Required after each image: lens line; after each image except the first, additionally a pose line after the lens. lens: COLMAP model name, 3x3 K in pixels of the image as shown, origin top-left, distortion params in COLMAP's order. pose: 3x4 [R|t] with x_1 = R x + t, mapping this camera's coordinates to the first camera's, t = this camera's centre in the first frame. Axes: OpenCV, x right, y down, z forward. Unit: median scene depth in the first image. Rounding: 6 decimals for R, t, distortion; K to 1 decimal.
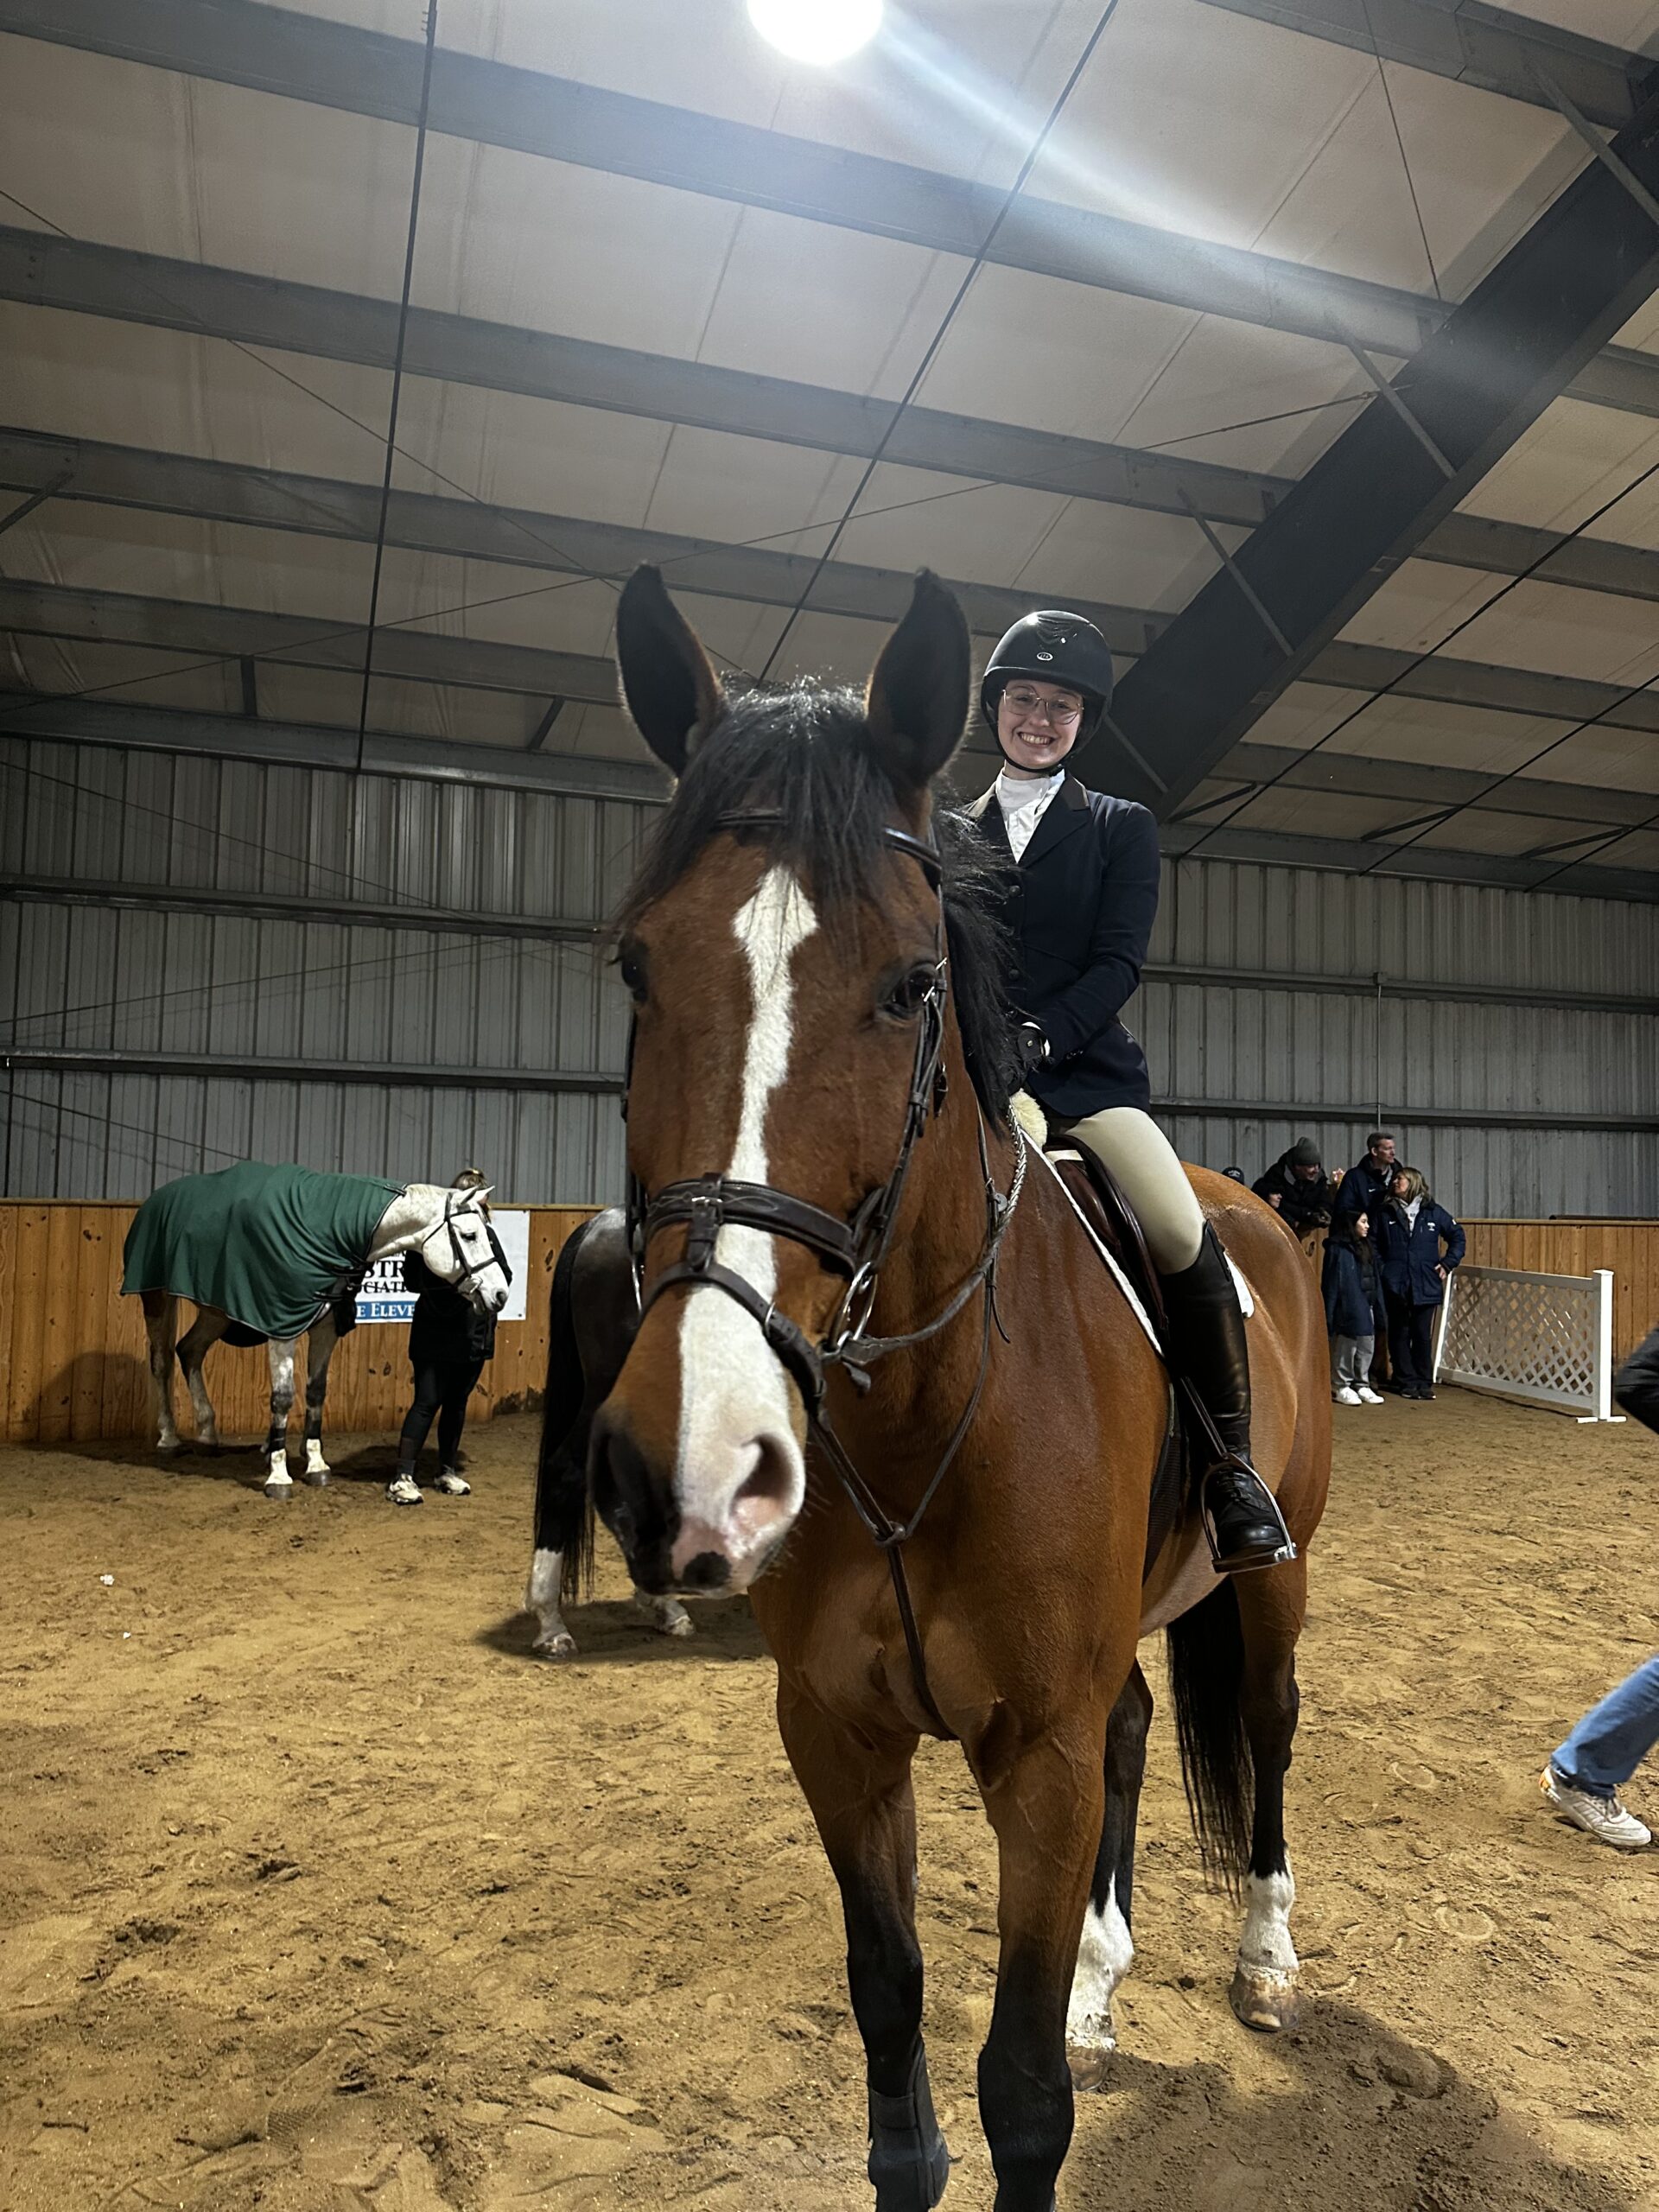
lens RADIAL K [[1557.8, 0, 837.1], [0, 1557.8, 1135.0], [0, 0, 1]] dist [0.024939, -0.037536]
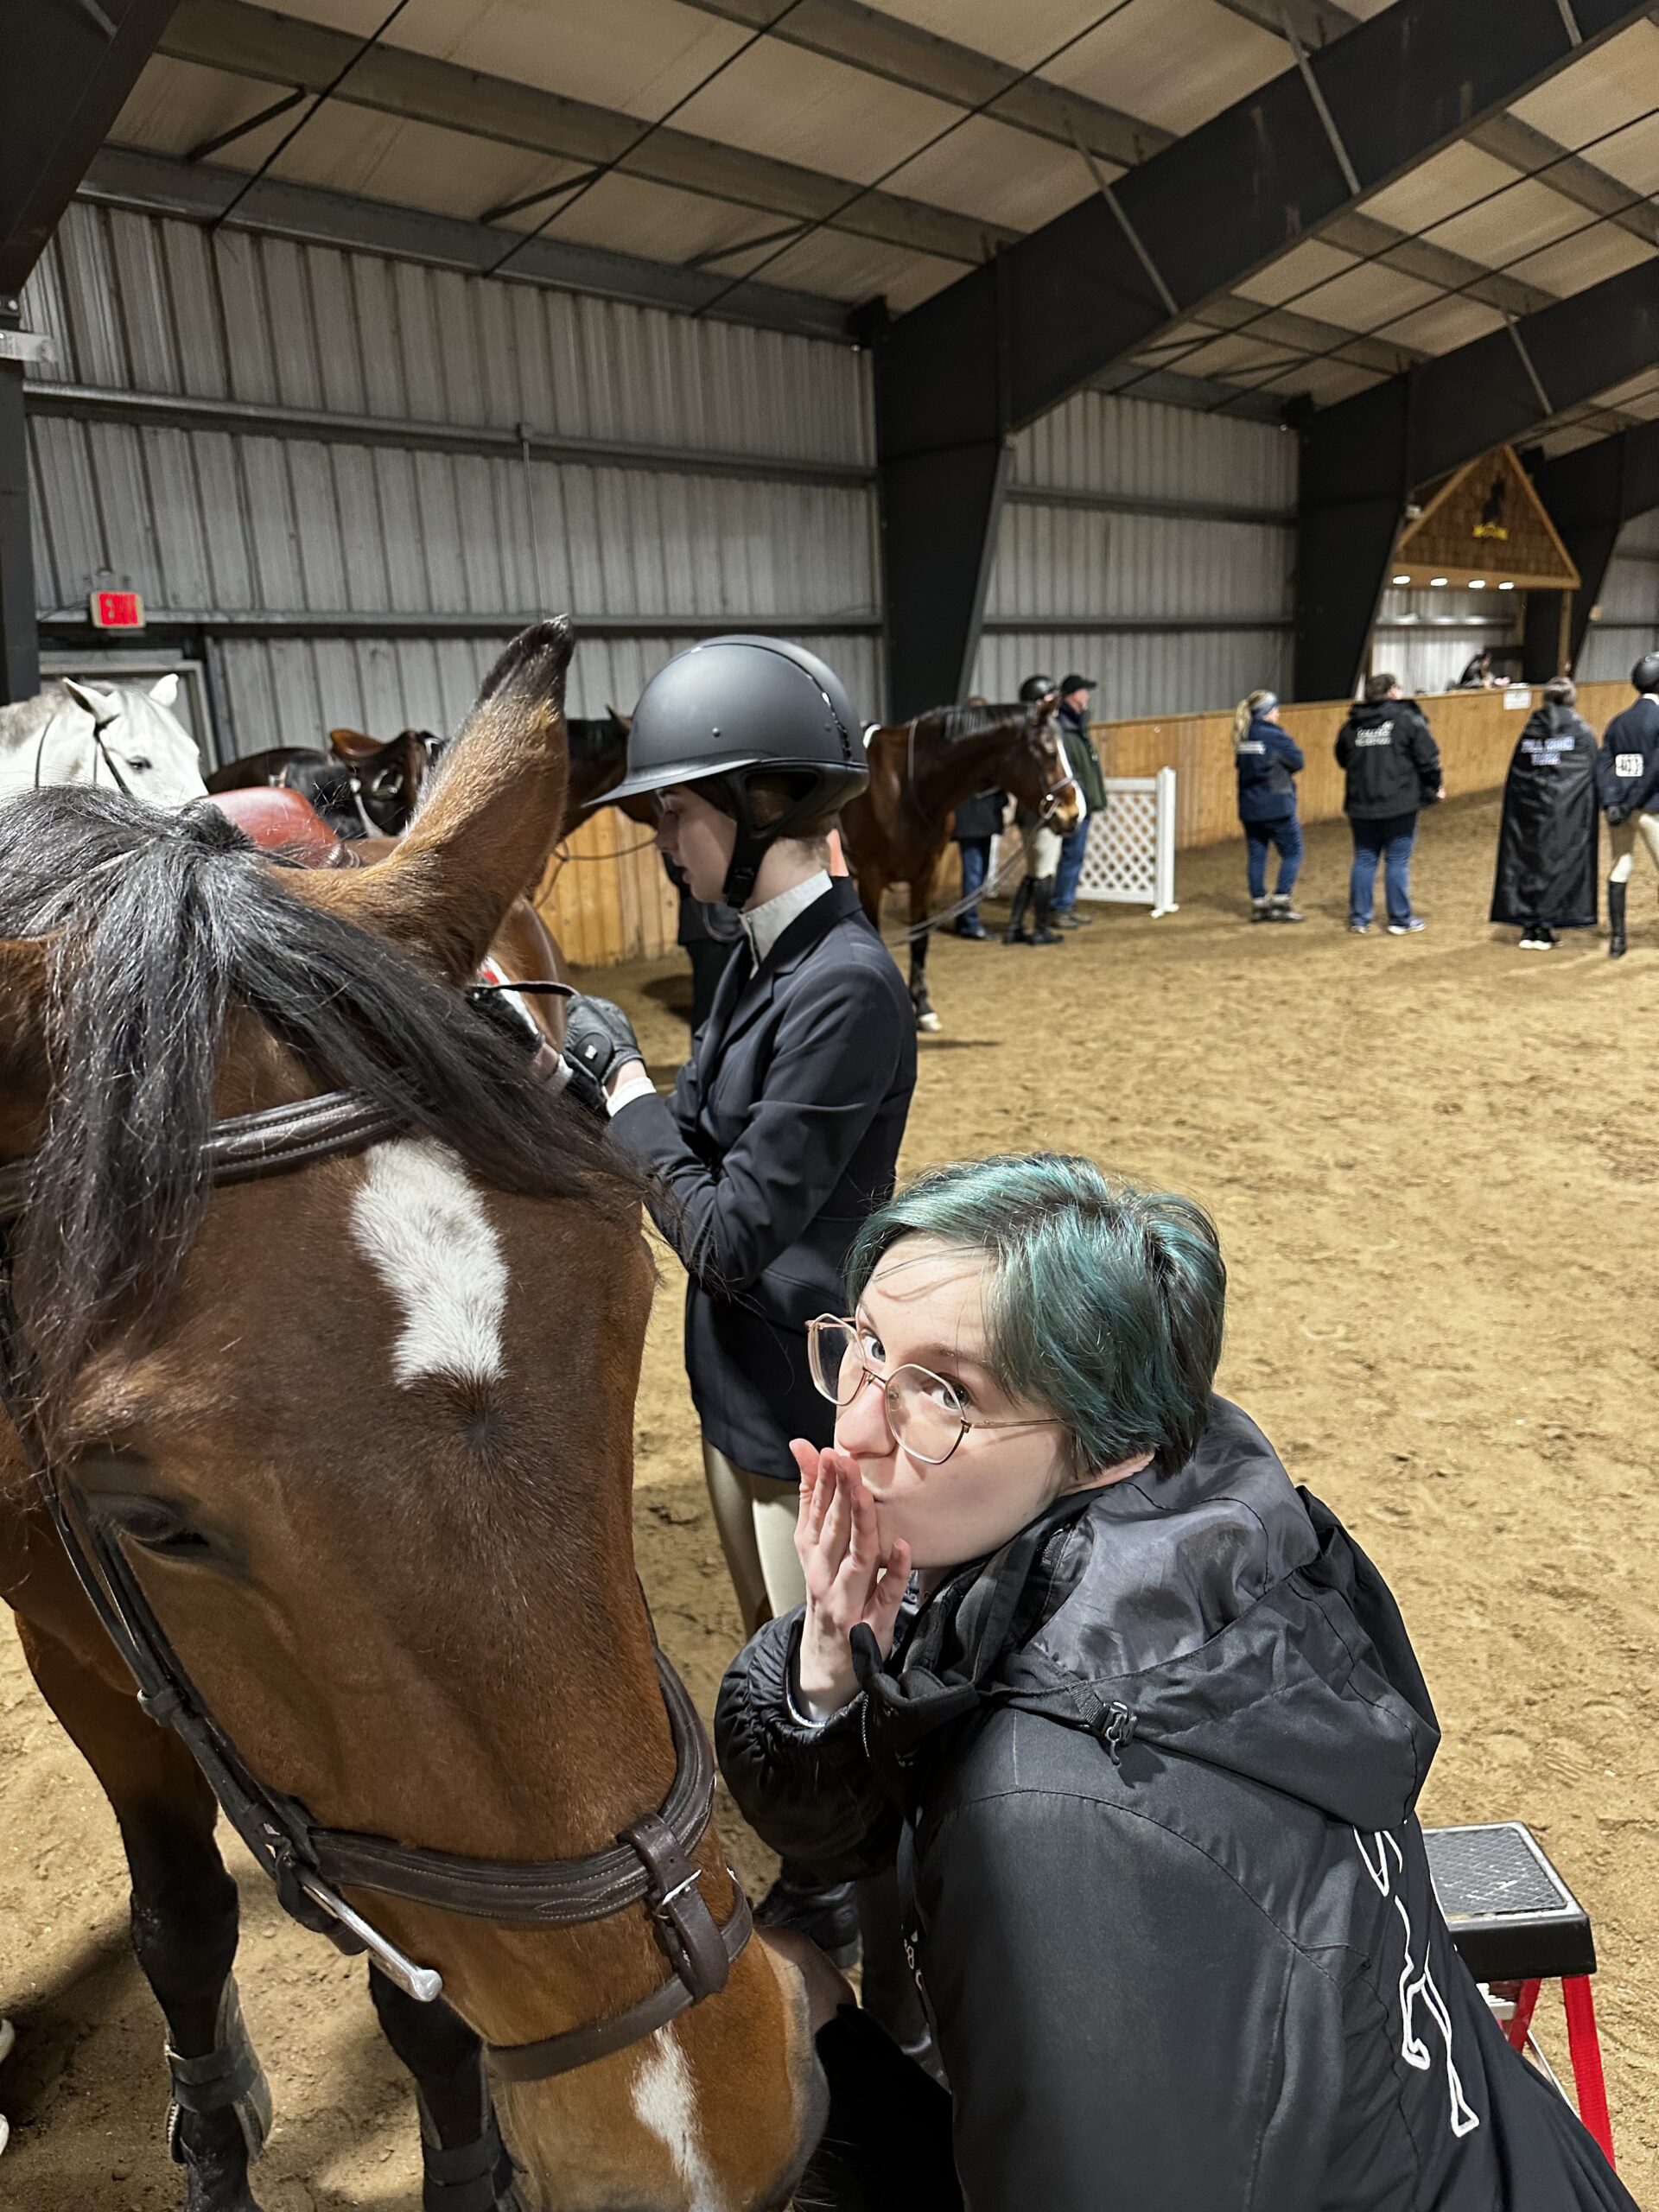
lens RADIAL K [[1557.8, 0, 807.8], [0, 1557.8, 1128.1], [0, 0, 1]] dist [0.024939, -0.037536]
pose [[0.883706, -0.180815, 0.431705, 0.119038], [0.049877, 0.953493, 0.297260, 0.001833], [-0.465377, -0.241158, 0.851626, 0.311423]]
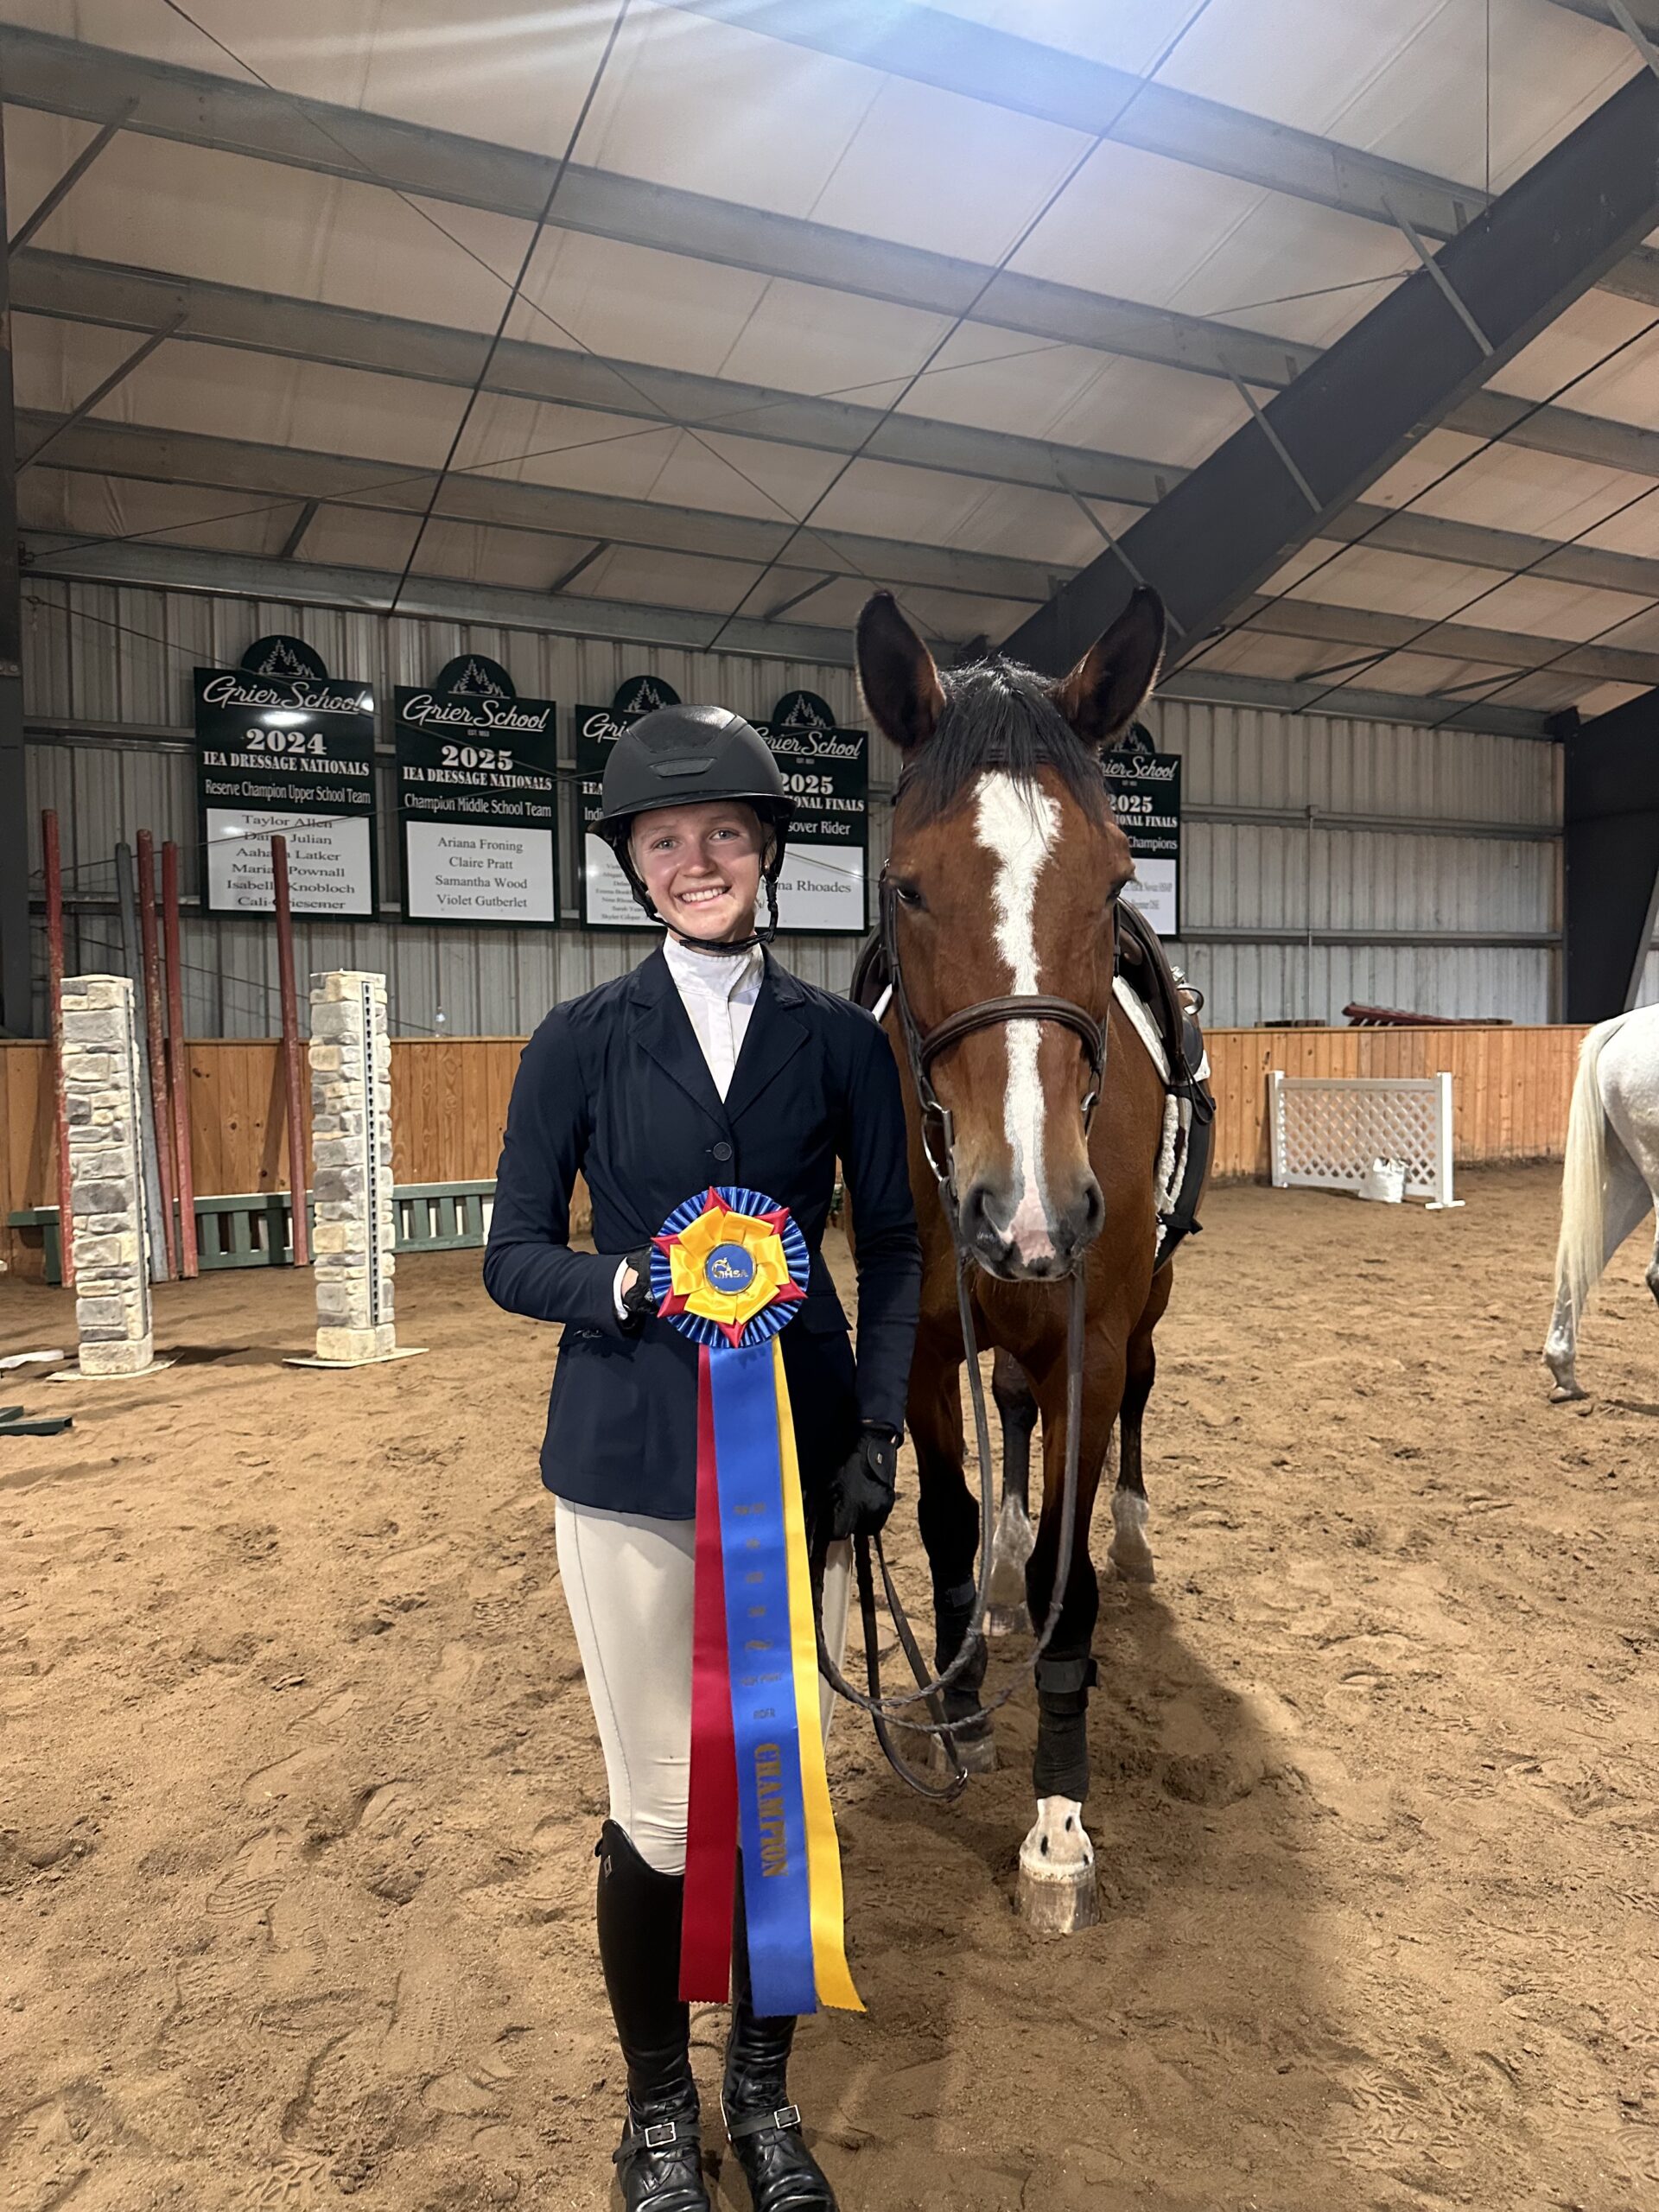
lens RADIAL K [[1557.8, 0, 833.3], [0, 1557.8, 1141.8], [0, 0, 1]] dist [0.024939, -0.037536]
pose [[0.991124, -0.038711, 0.127183, -0.186912], [0.025493, 0.994255, 0.103954, 0.011366], [-0.130477, -0.099789, 0.986417, -0.084372]]
